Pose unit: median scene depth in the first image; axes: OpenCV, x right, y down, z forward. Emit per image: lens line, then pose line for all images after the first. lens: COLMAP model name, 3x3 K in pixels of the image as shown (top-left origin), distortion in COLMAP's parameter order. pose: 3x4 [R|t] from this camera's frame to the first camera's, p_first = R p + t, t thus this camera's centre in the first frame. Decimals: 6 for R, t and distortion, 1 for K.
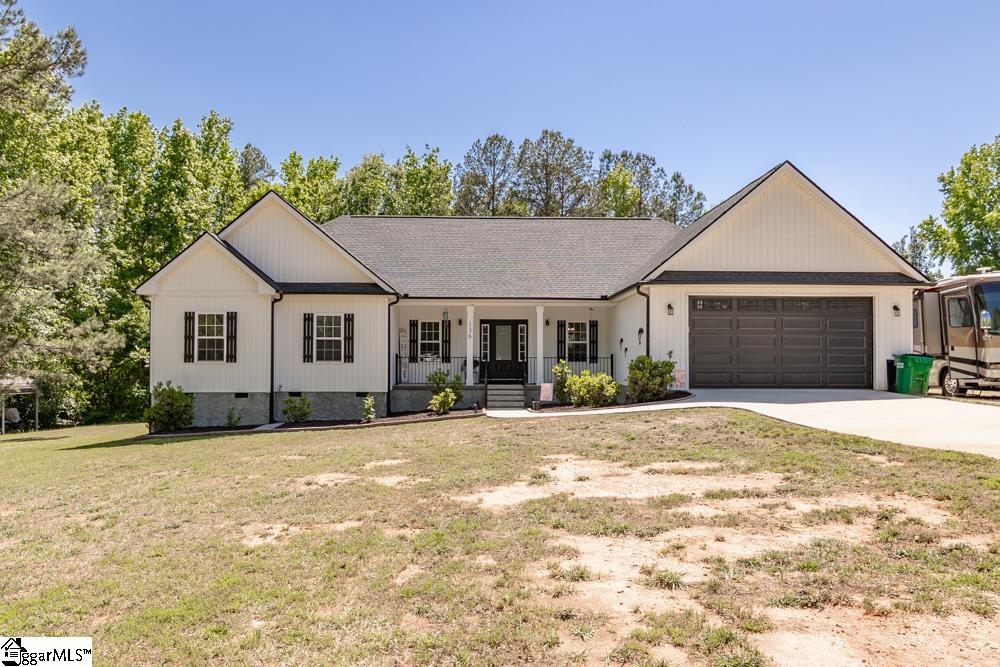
lens RADIAL K [[550.7, 0, 535.0], [0, 550.7, 339.3], [0, 0, 1]] dist [0.002010, -0.000040]
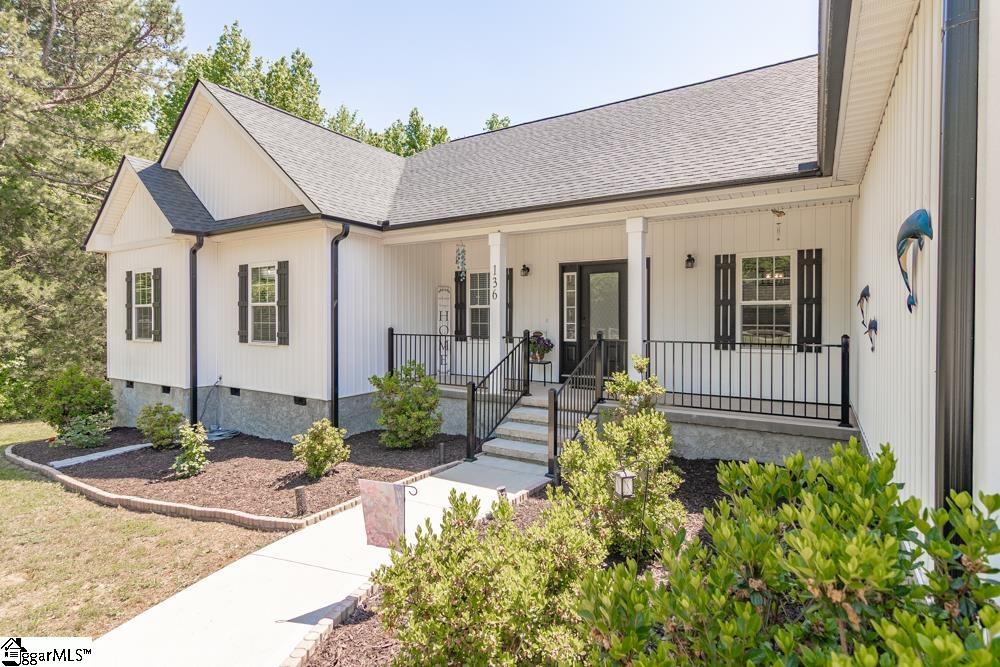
lens RADIAL K [[488.4, 0, 510.1], [0, 488.4, 320.9], [0, 0, 1]] dist [-0.000655, -0.000186]
pose [[0.829212, 0.001368, -0.558932, 0.156738], [0.017253, 0.999458, 0.028042, 0.006634], [0.558668, -0.032896, 0.828739, 0.718954]]
